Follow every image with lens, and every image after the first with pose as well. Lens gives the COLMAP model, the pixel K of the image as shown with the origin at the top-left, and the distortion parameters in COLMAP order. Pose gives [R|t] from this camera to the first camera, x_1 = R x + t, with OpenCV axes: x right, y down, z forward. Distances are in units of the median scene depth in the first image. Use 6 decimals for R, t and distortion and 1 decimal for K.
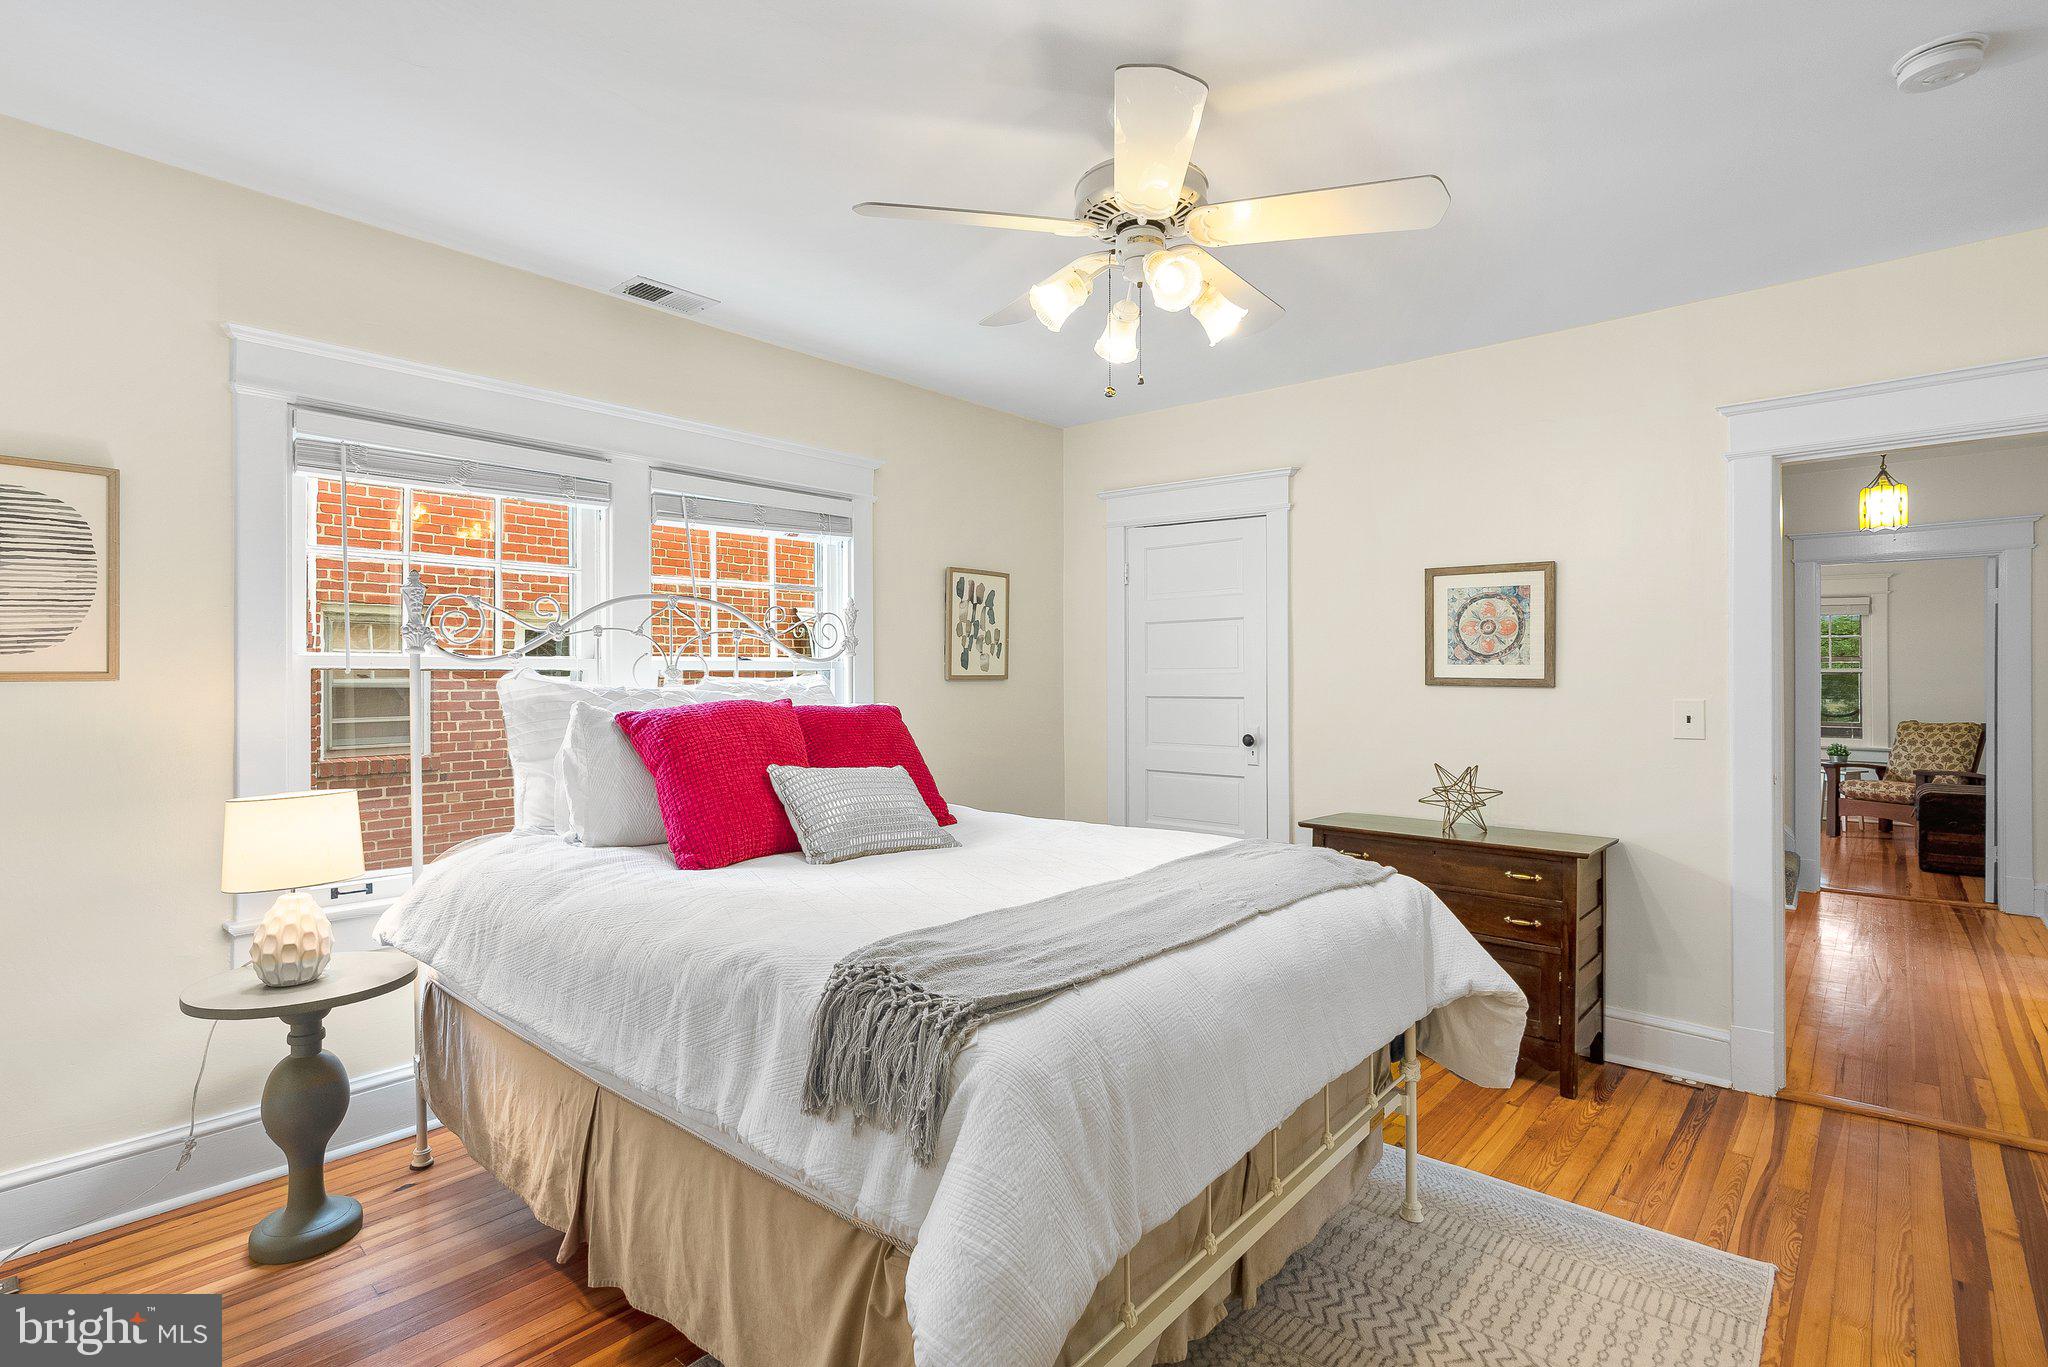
lens RADIAL K [[963.2, 0, 1043.8], [0, 963.2, 679.7], [0, 0, 1]] dist [0.001078, 0.000310]
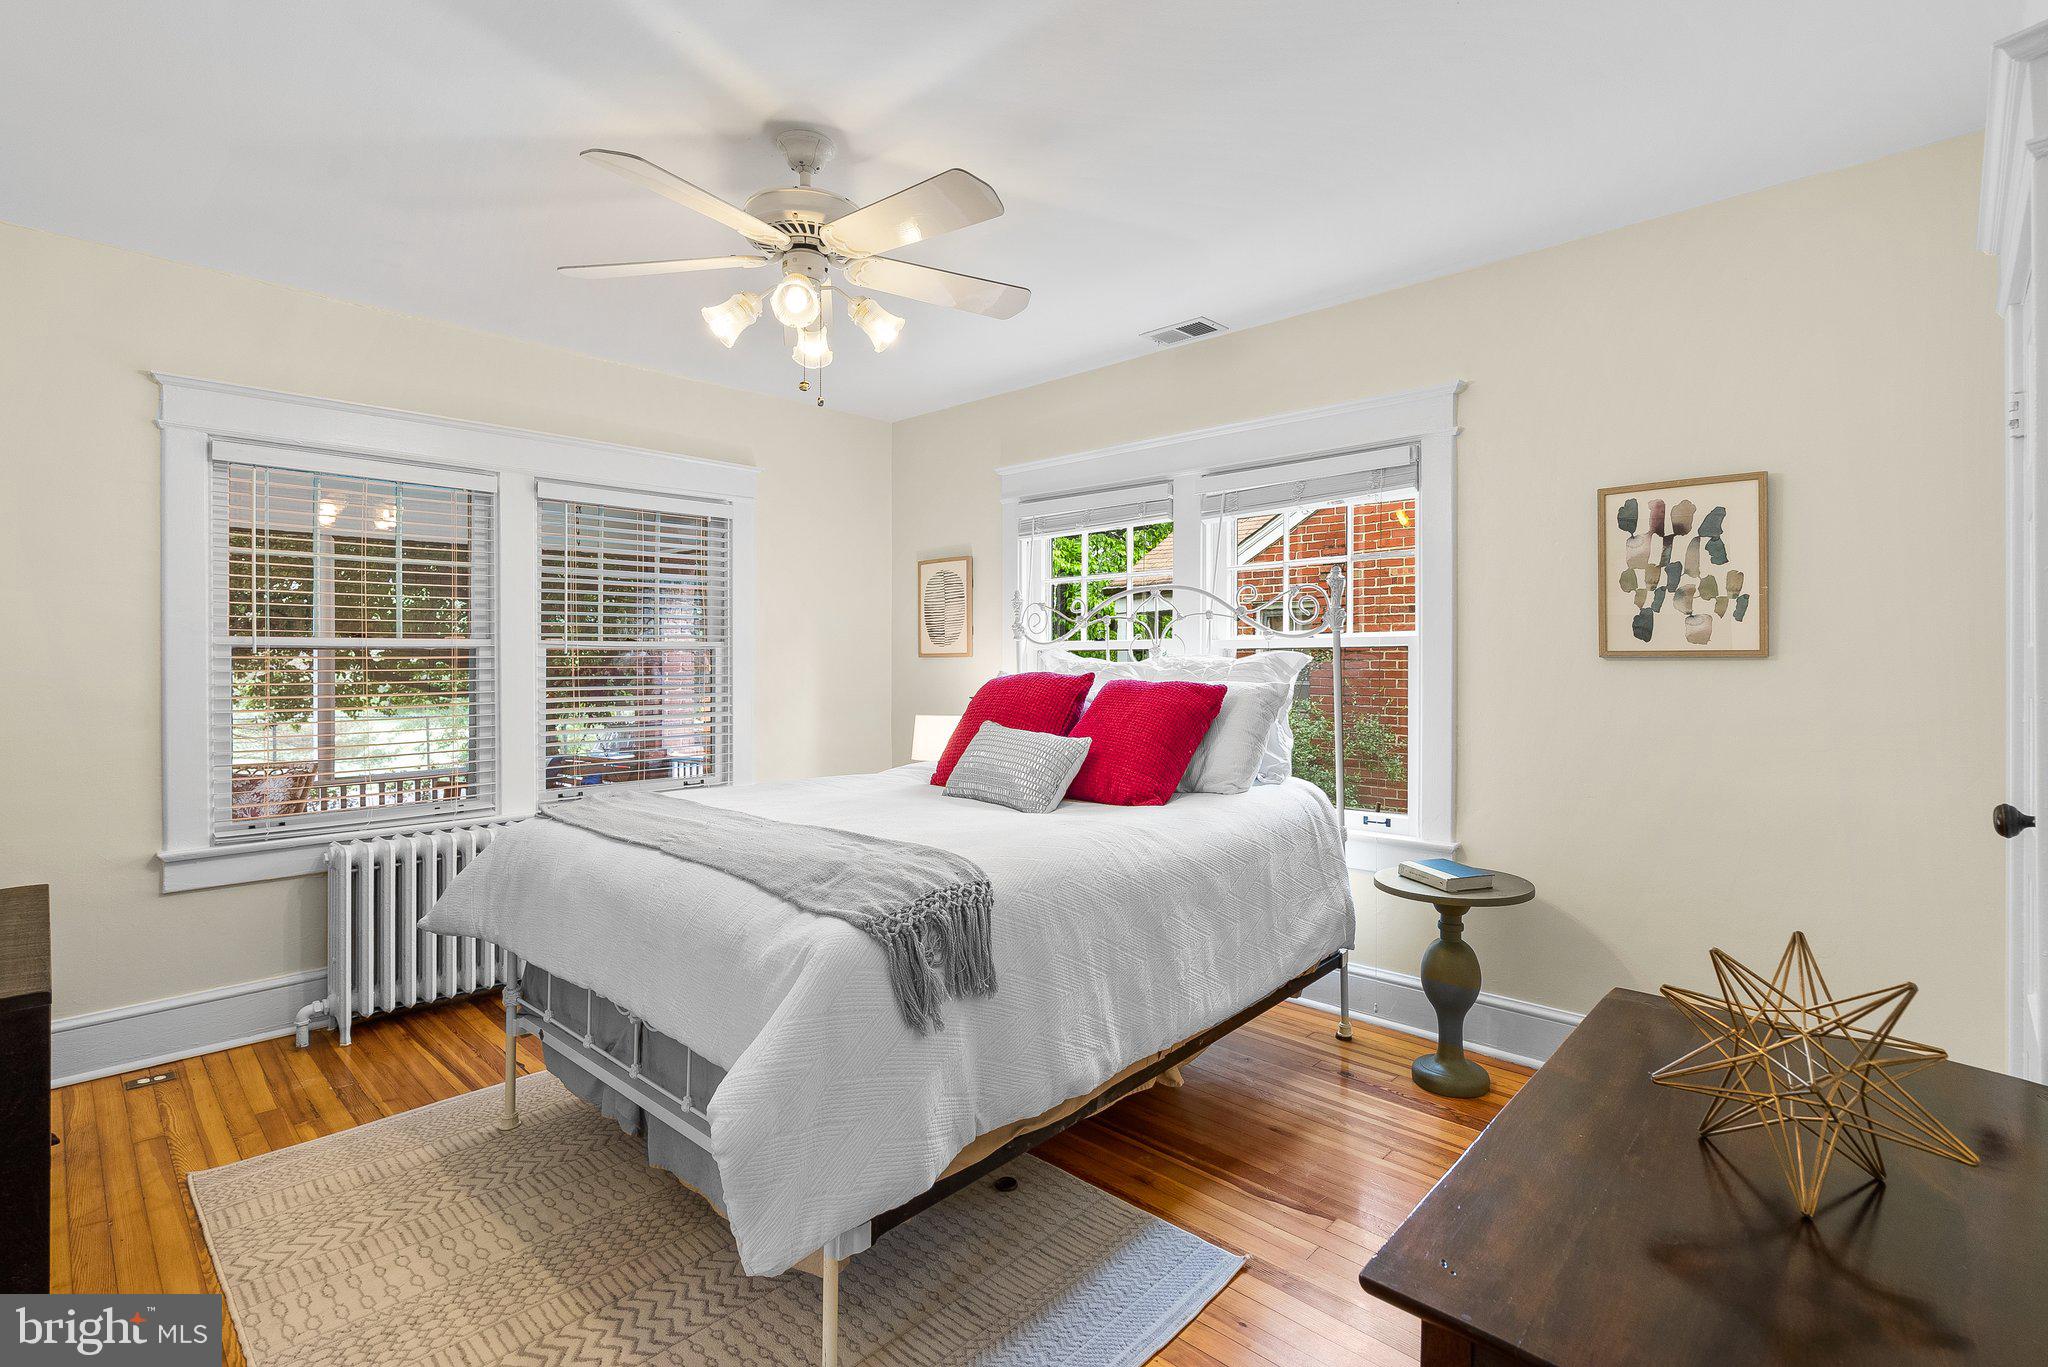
lens RADIAL K [[963.2, 0, 1043.8], [0, 963.2, 679.7], [0, 0, 1]] dist [0.001078, 0.000310]
pose [[-0.039276, 0.030580, -0.998760, 0.782305], [-0.000006, 0.999532, 0.030604, -0.006404], [0.999228, 0.001208, -0.039258, 0.843550]]
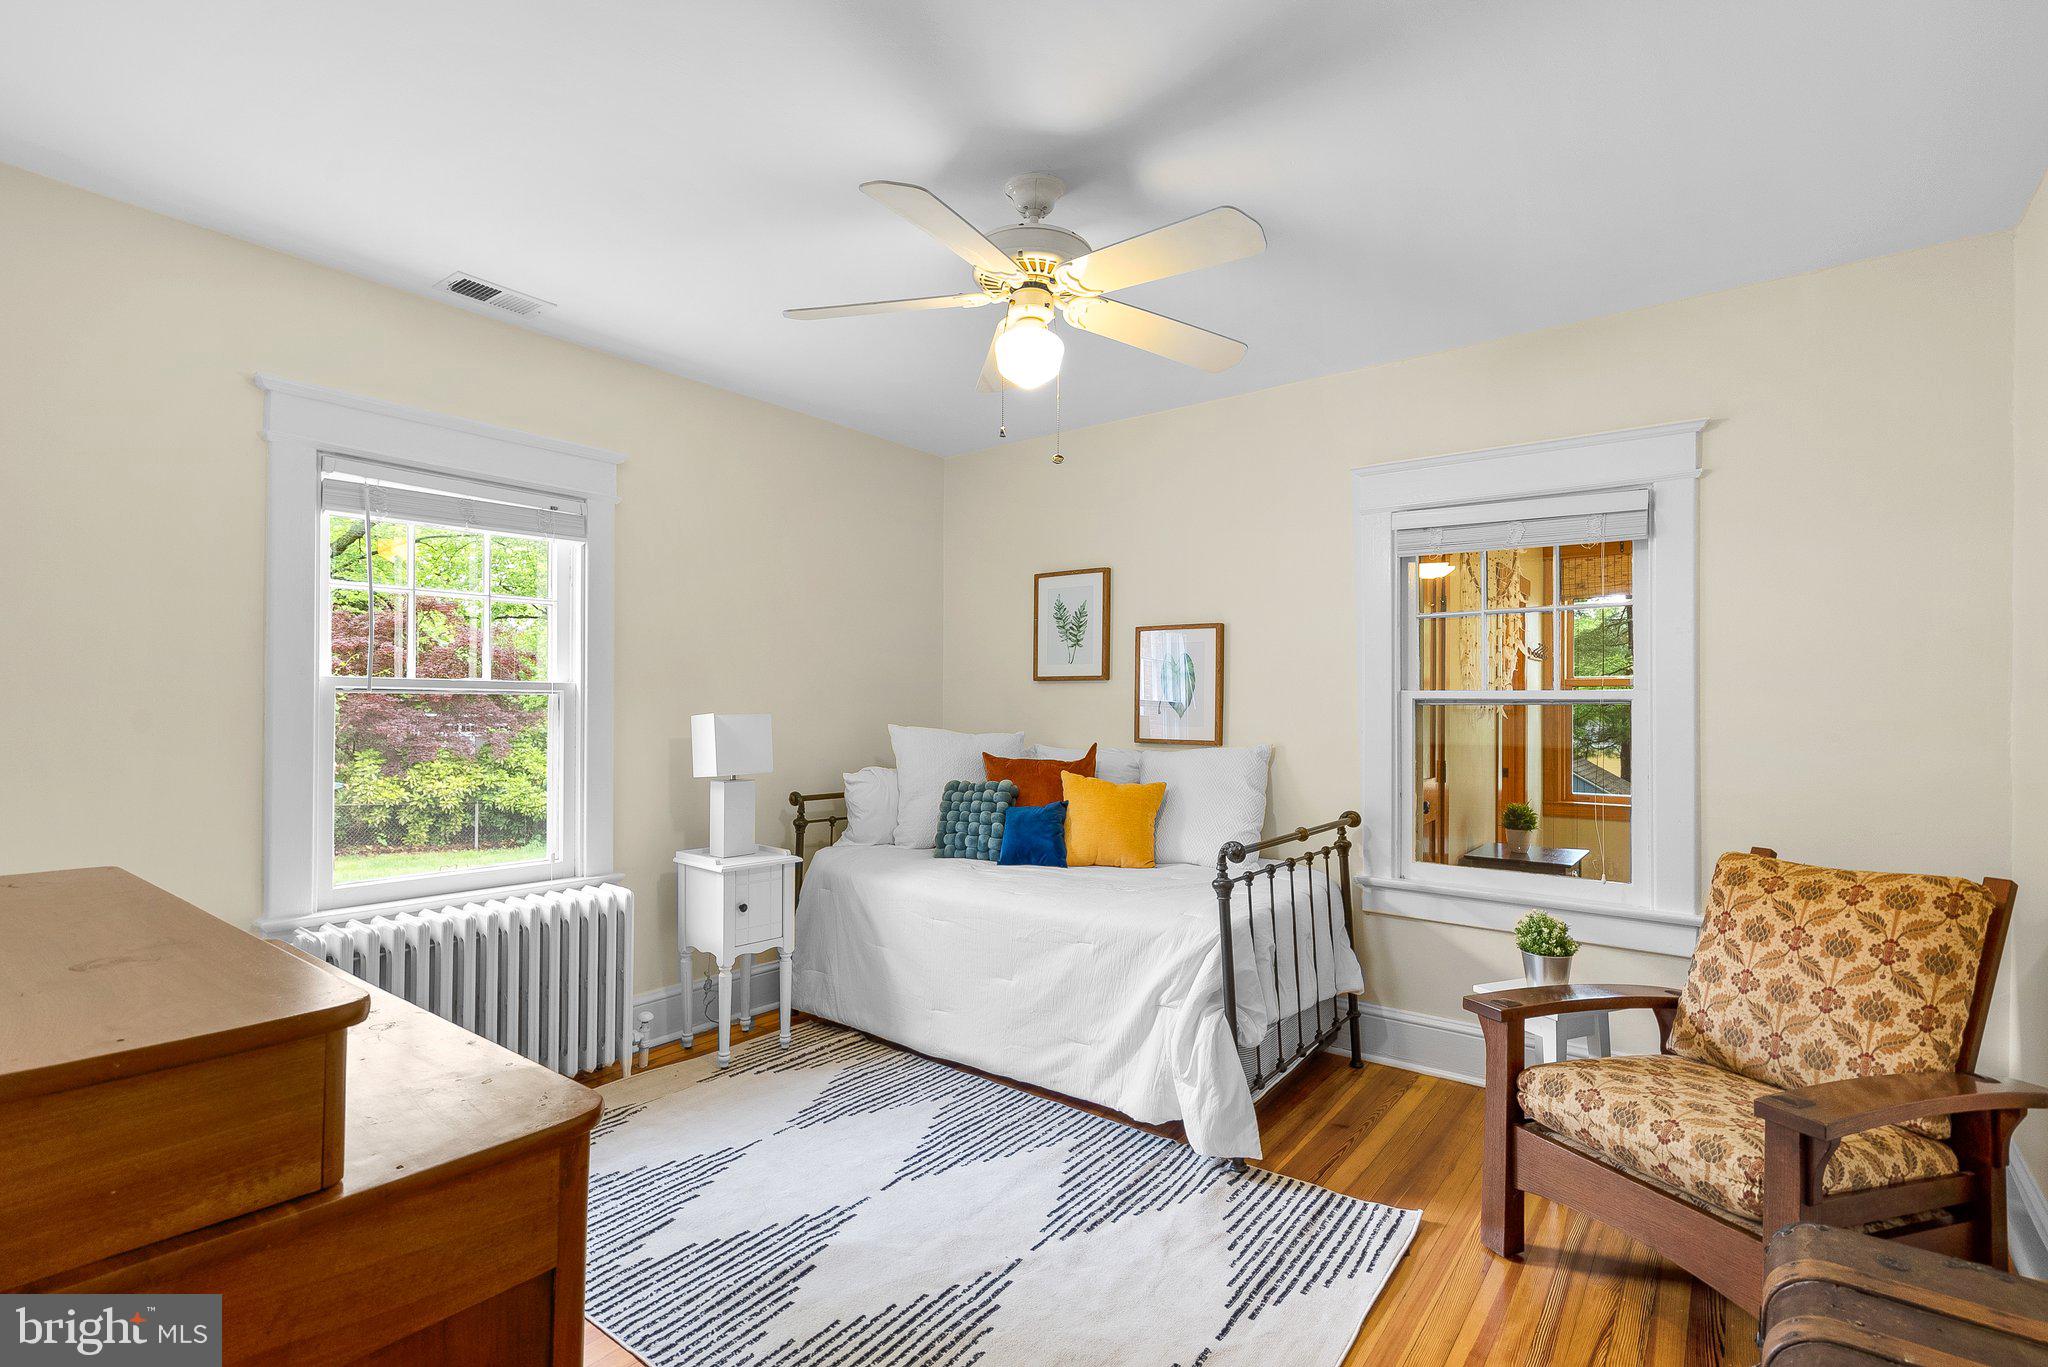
lens RADIAL K [[932.2, 0, 1022.6], [0, 932.2, 708.7], [0, 0, 1]] dist [-0.001702, -0.000287]
pose [[0.998502, 0.007190, 0.054235, 0.069702], [-0.007001, 0.999969, -0.003671, -0.000191], [-0.054259, 0.003285, 0.998521, 0.076782]]
